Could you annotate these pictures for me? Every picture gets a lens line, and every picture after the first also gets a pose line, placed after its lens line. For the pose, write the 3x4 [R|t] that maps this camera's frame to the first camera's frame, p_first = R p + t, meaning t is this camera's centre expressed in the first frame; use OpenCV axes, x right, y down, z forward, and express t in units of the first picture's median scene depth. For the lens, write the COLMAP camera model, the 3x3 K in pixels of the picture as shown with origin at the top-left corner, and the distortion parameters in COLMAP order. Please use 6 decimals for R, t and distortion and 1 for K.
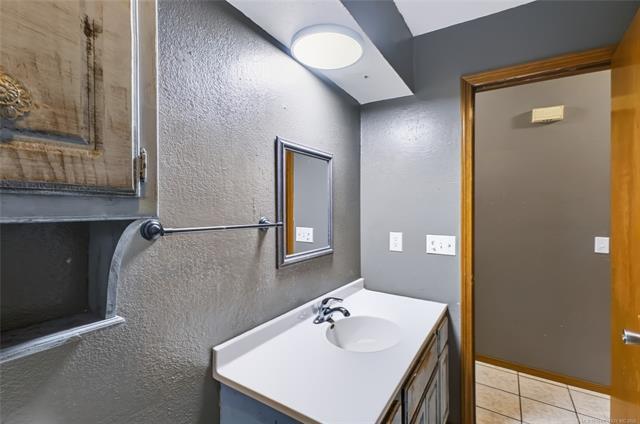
lens RADIAL K [[279.8, 0, 320.5], [0, 279.8, 209.9], [0, 0, 1]] dist [0.012263, -0.002965]
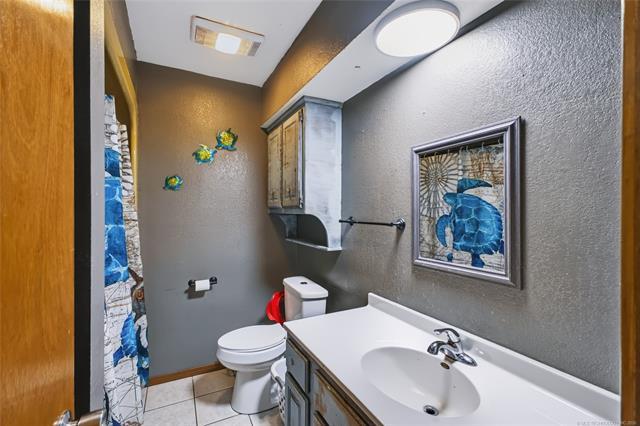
lens RADIAL K [[279.8, 0, 319.3], [0, 279.8, 212.7], [0, 0, 1]] dist [0.012263, -0.002965]
pose [[-0.483391, -0.000800, -0.875404, 1.058711], [-0.006962, 0.999971, 0.002930, -0.000505], [0.875377, 0.007511, -0.483383, 1.298733]]
